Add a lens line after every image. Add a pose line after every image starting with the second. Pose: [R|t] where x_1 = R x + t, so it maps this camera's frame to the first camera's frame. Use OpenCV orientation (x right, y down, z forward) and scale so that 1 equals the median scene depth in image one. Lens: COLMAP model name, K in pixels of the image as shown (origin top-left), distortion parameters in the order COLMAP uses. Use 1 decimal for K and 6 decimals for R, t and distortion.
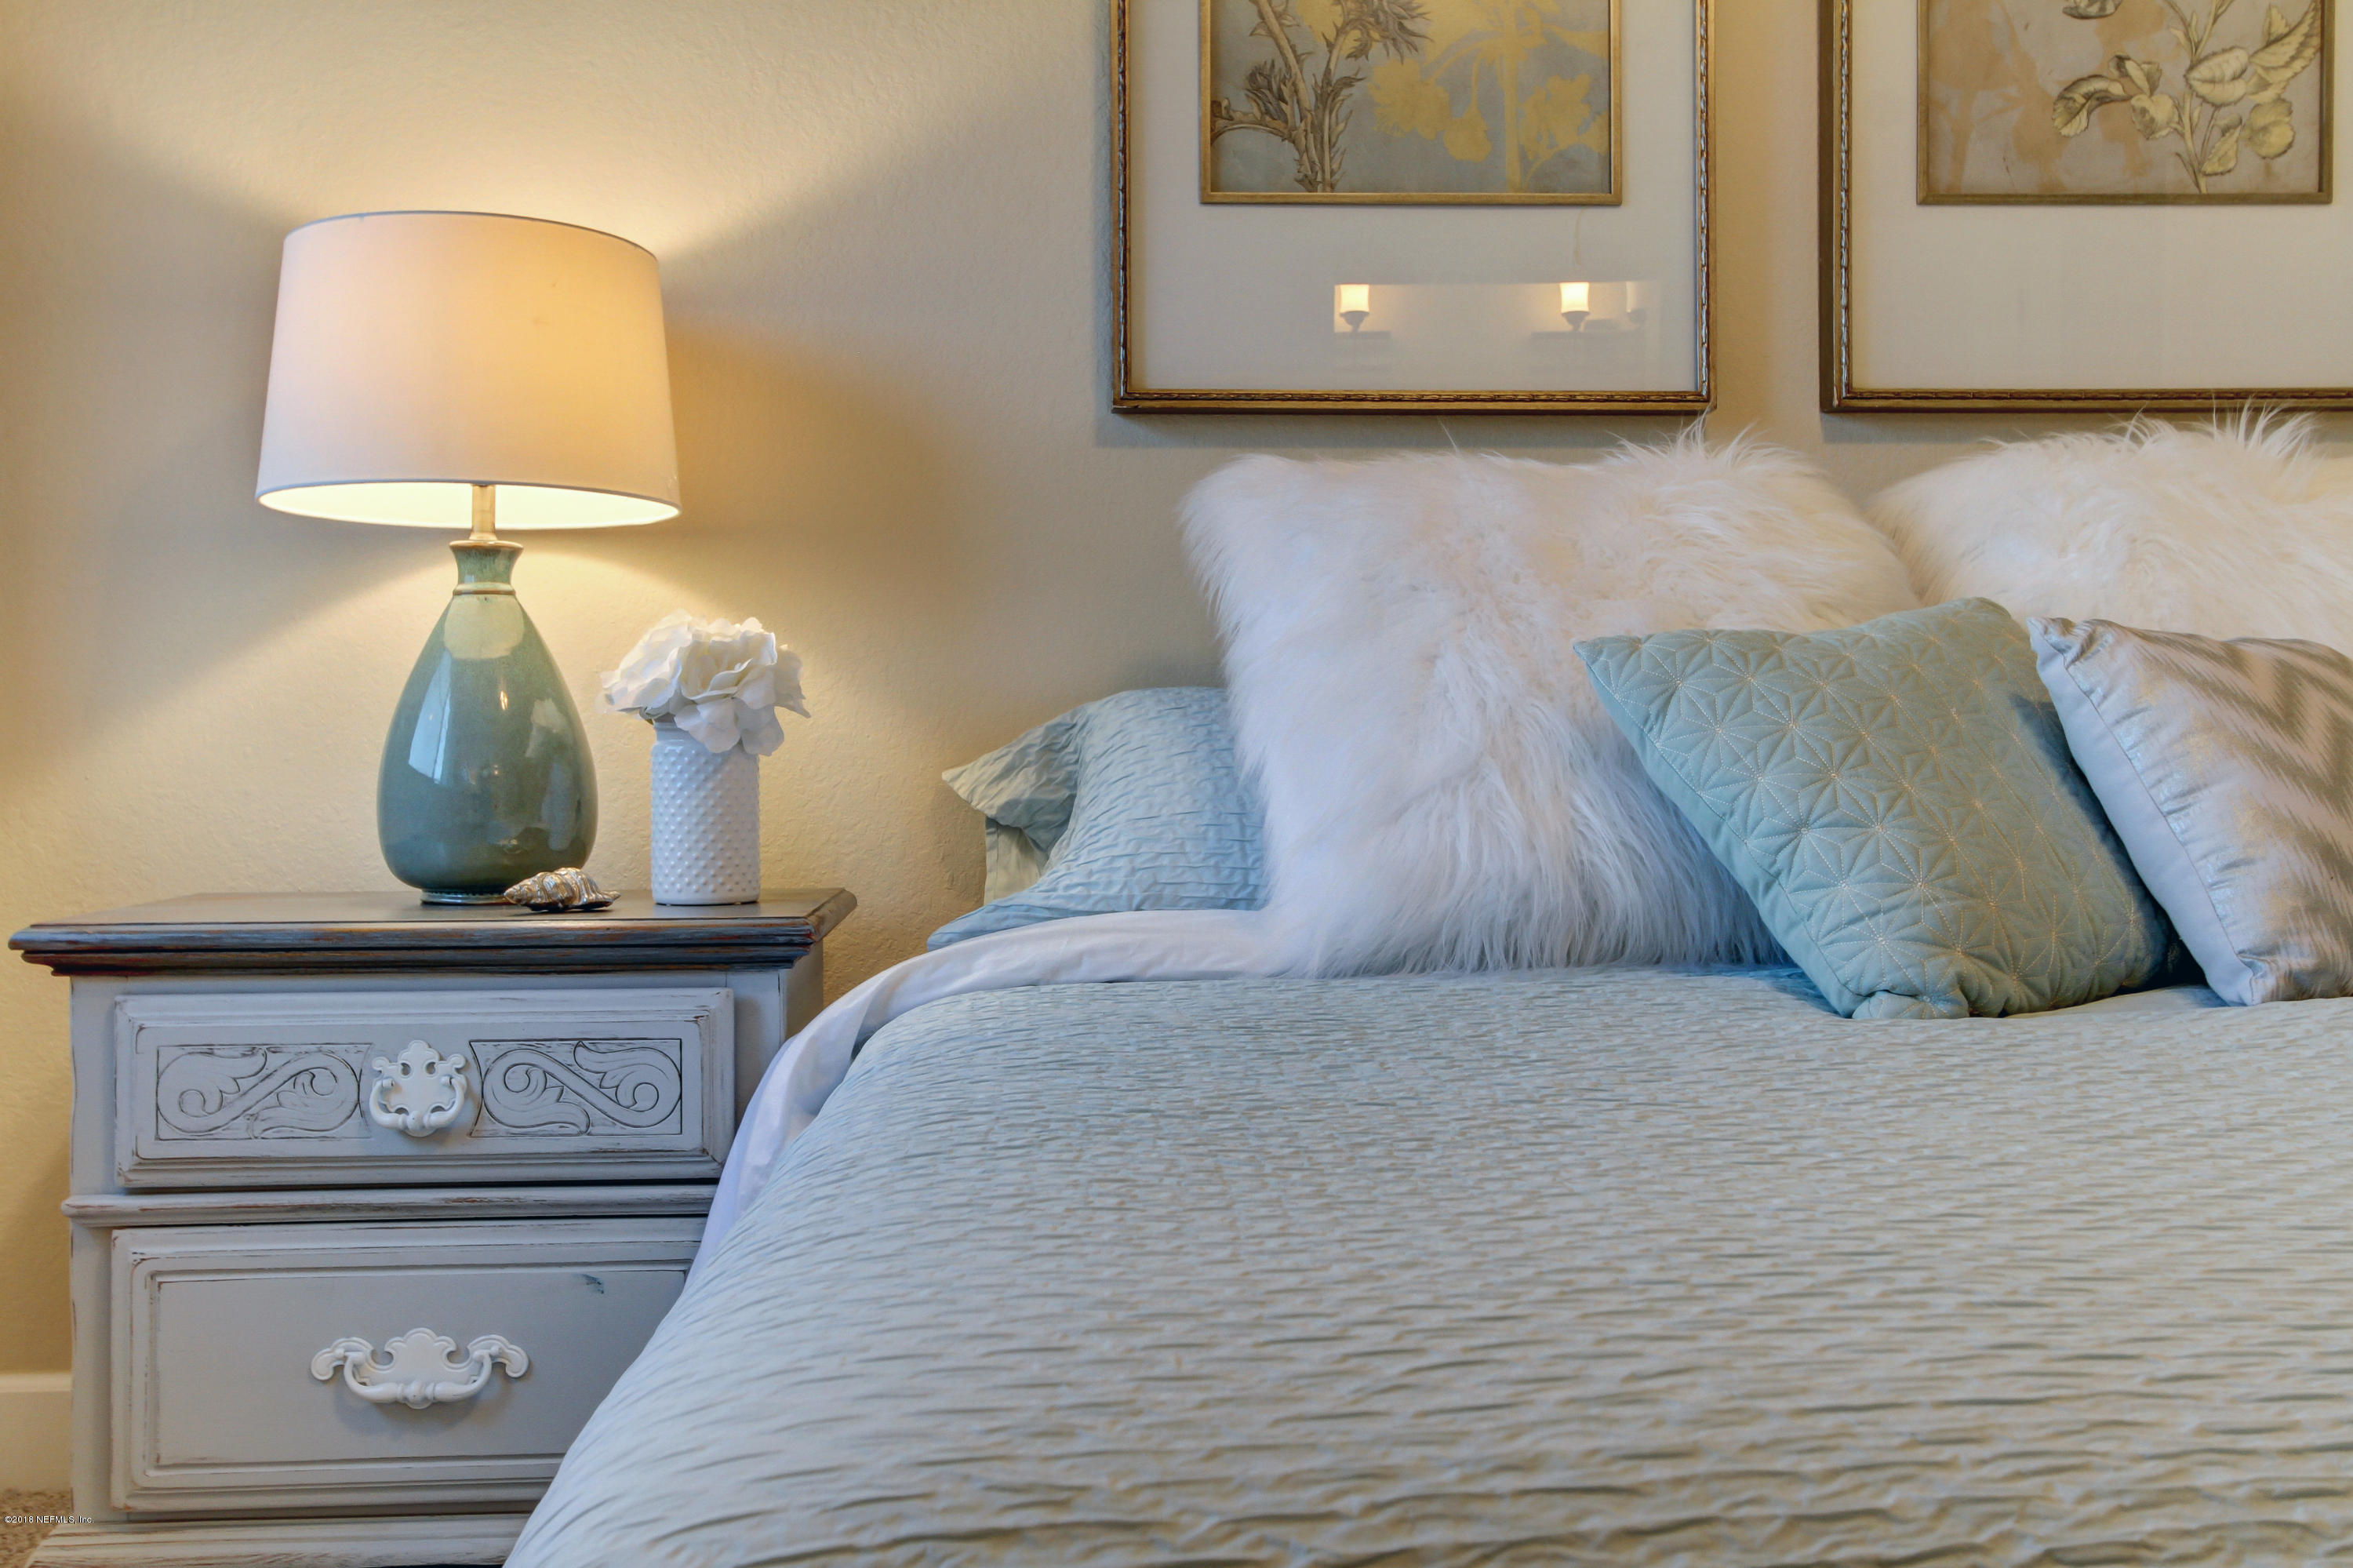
lens RADIAL K [[2102.6, 0, 1177.3], [0, 2102.6, 782.8], [0, 0, 1]] dist [0.006048, 0.006000]
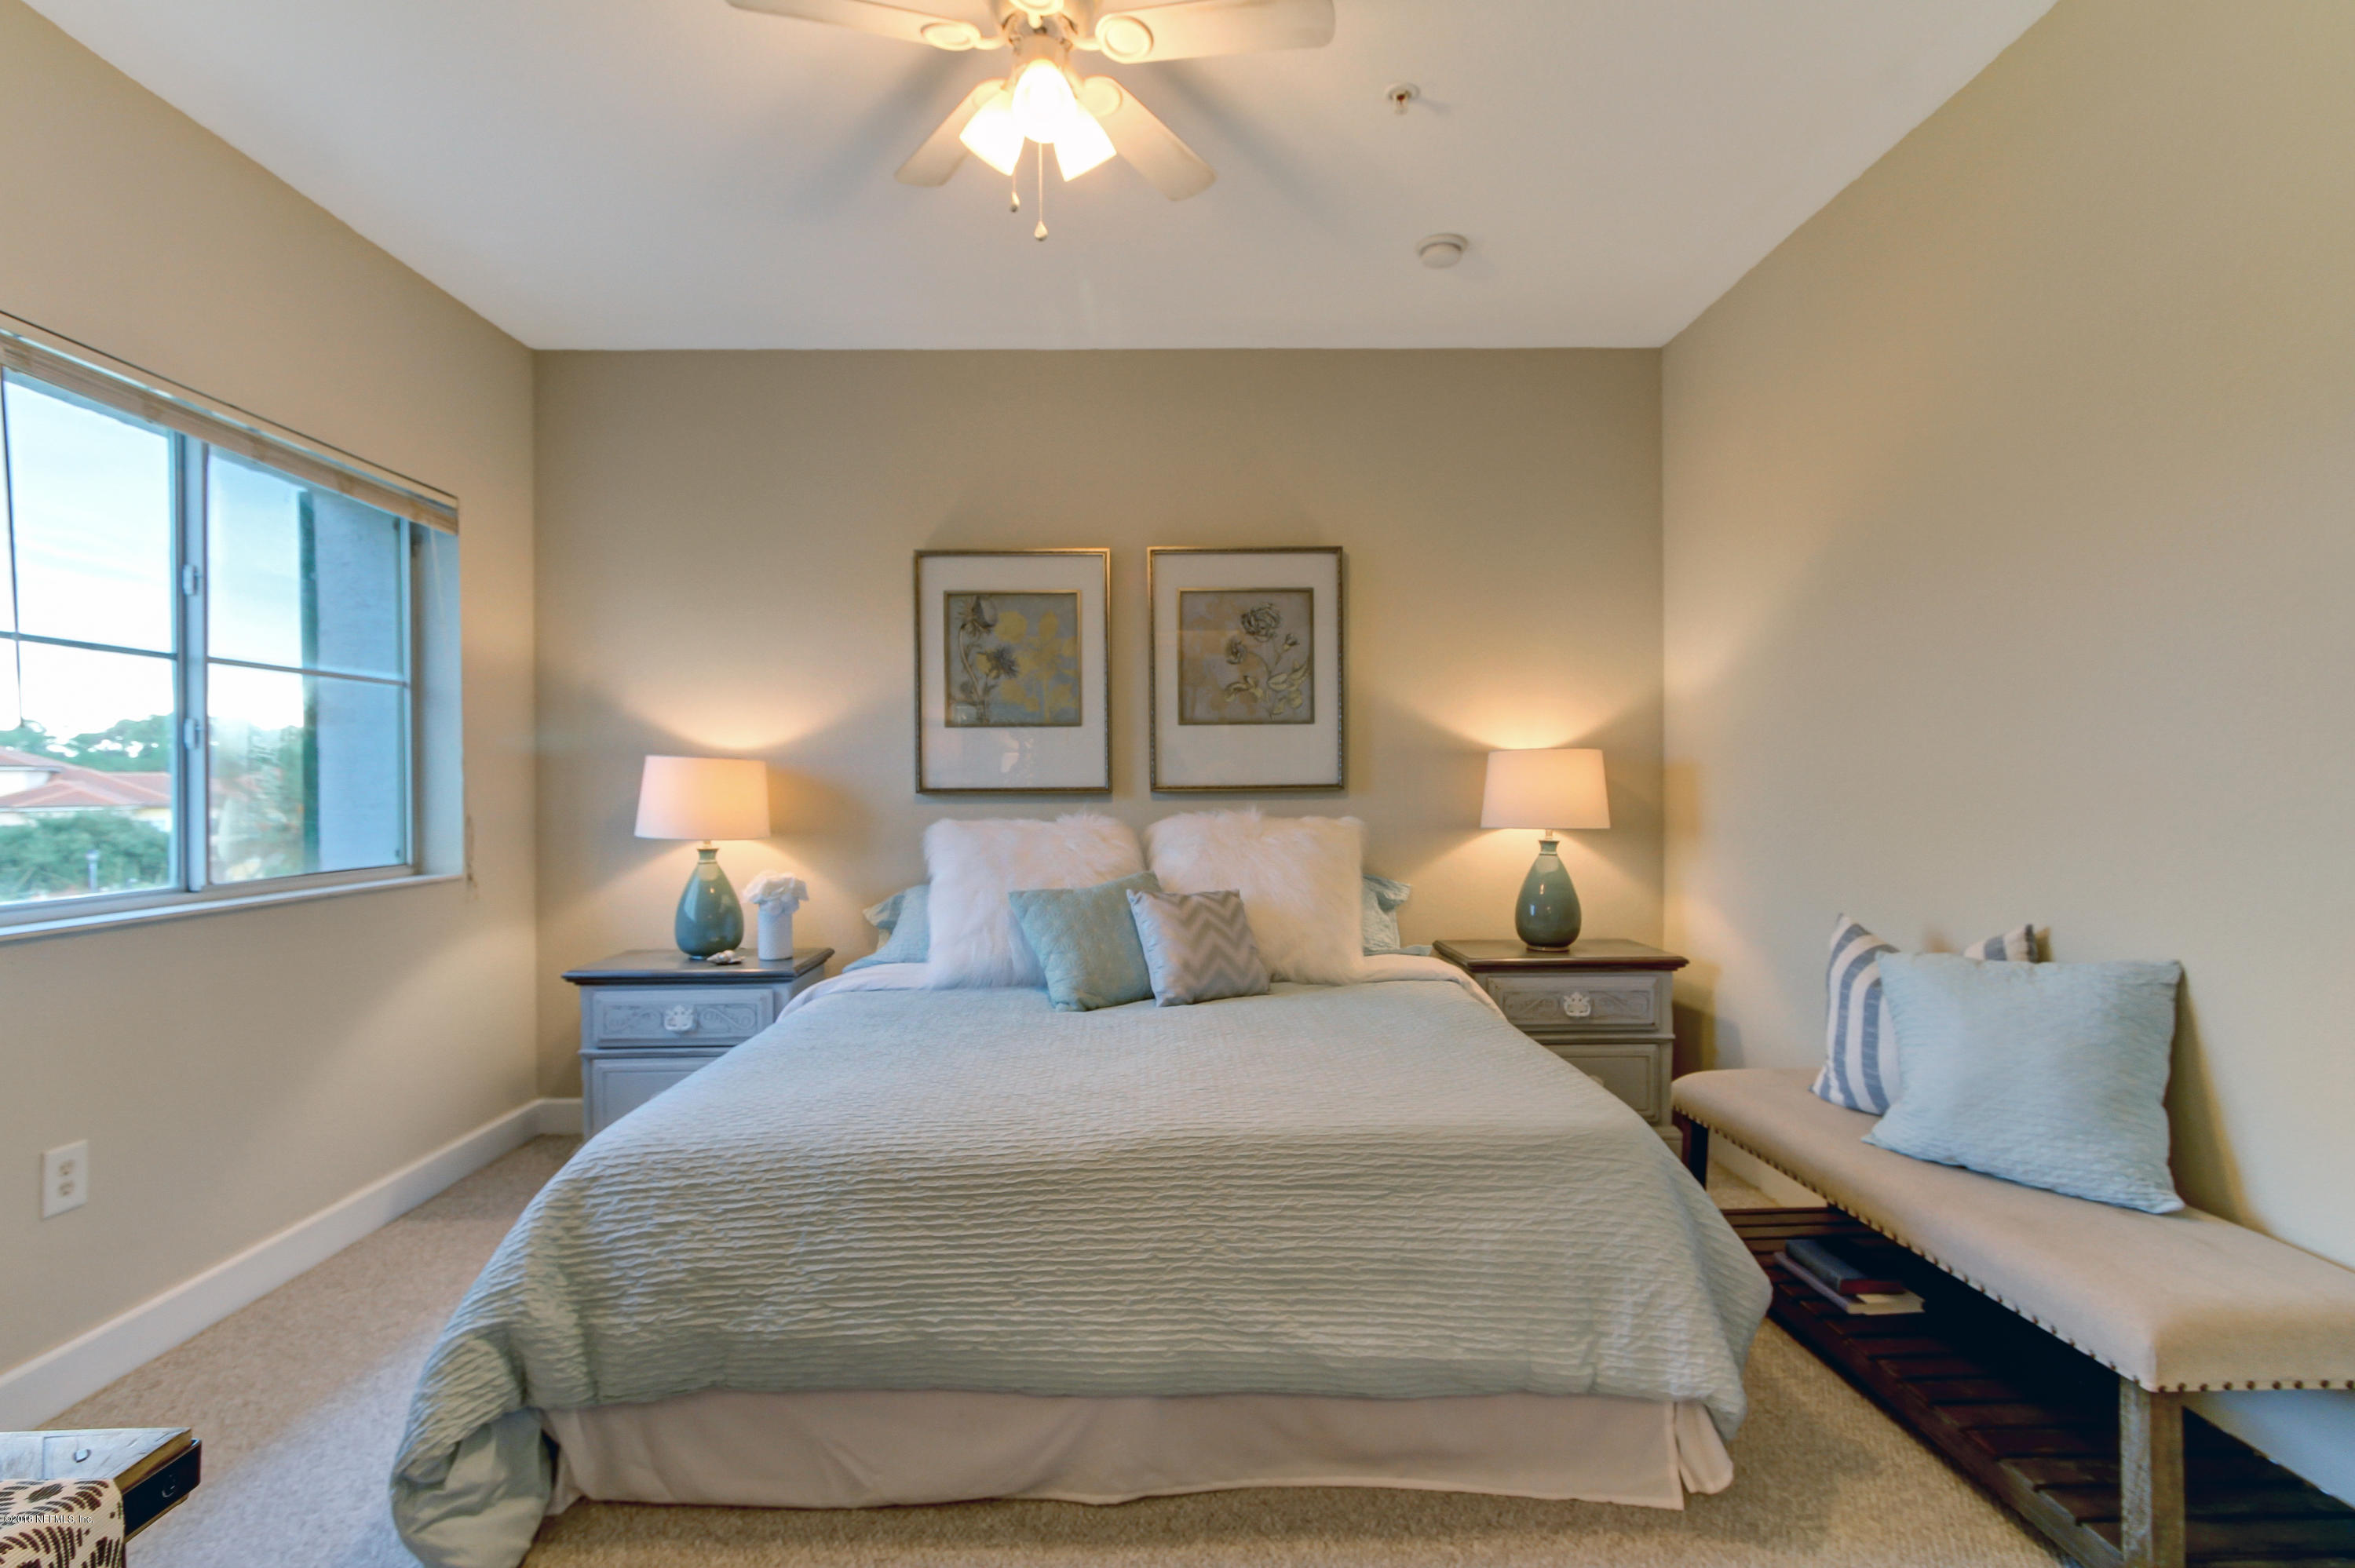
lens RADIAL K [[1093.2, 0, 1179.2], [0, 1093.2, 793.1], [0, 0, 1]] dist [0.001906, -0.000014]
pose [[0.999053, -0.001954, -0.043477, 0.488183], [0.002079, 0.999994, 0.002825, -0.208257], [0.043471, -0.002913, 0.999050, -0.682088]]
